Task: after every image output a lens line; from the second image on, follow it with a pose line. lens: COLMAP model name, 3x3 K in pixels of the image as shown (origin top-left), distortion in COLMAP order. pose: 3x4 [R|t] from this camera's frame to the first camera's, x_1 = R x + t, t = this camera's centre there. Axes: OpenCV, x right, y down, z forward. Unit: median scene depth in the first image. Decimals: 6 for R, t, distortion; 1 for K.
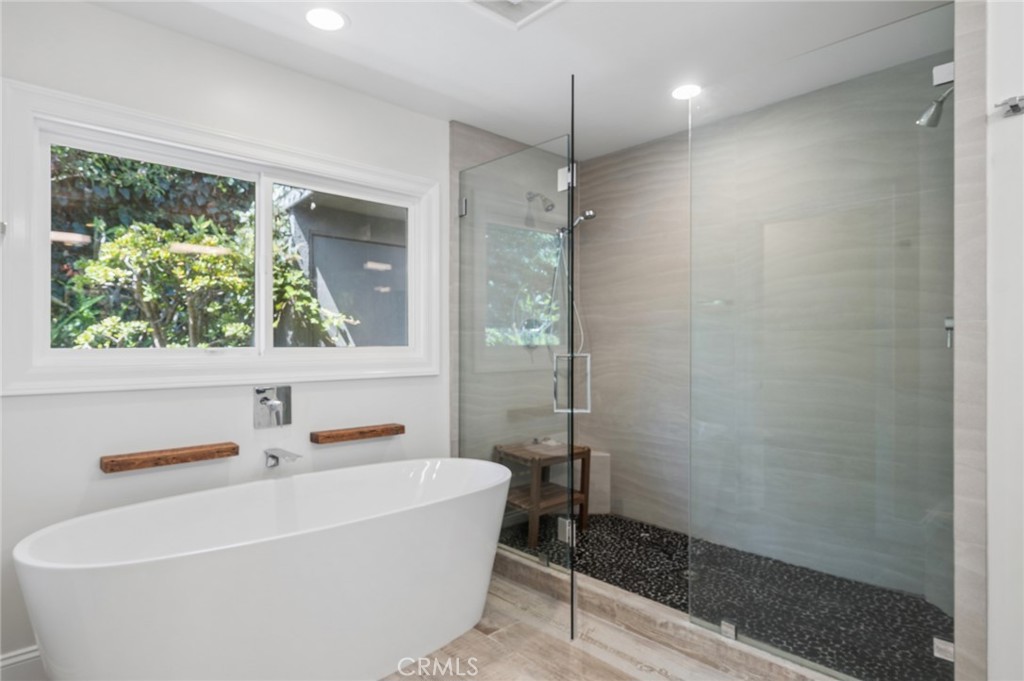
lens RADIAL K [[573.8, 0, 513.5], [0, 573.8, 343.1], [0, 0, 1]] dist [-0.002884, -0.000389]
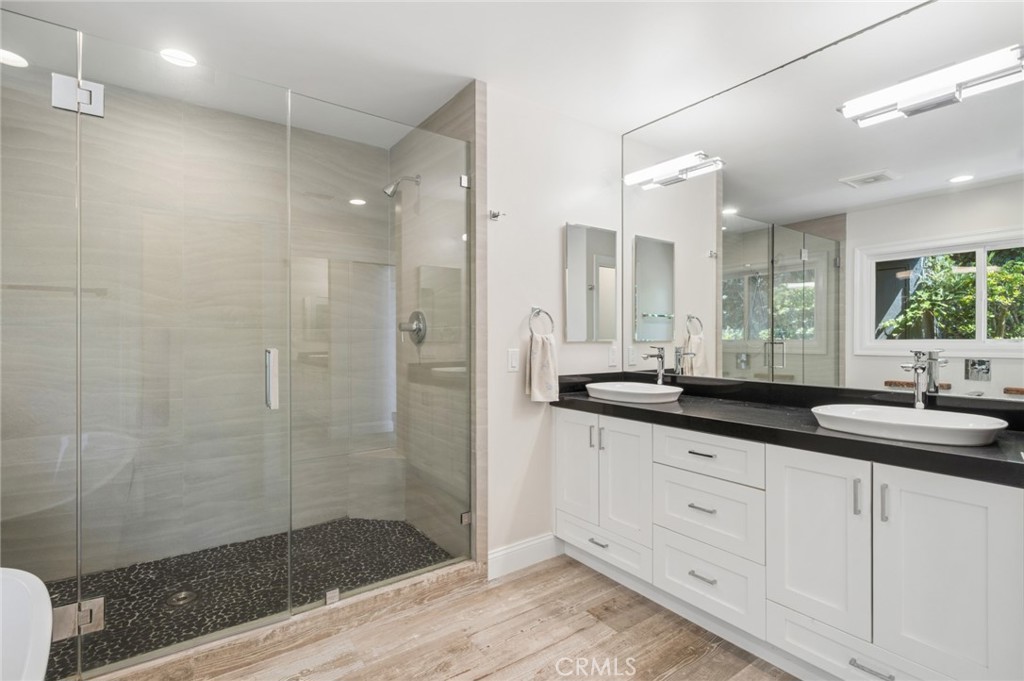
lens RADIAL K [[472.5, 0, 513.2], [0, 472.5, 340.3], [0, 0, 1]] dist [0.001111, -0.000012]
pose [[0.121894, 0.001488, 0.992542, -0.470930], [-0.001475, 0.999998, -0.001318, 0.003177], [-0.992542, -0.001304, 0.121896, 0.513007]]
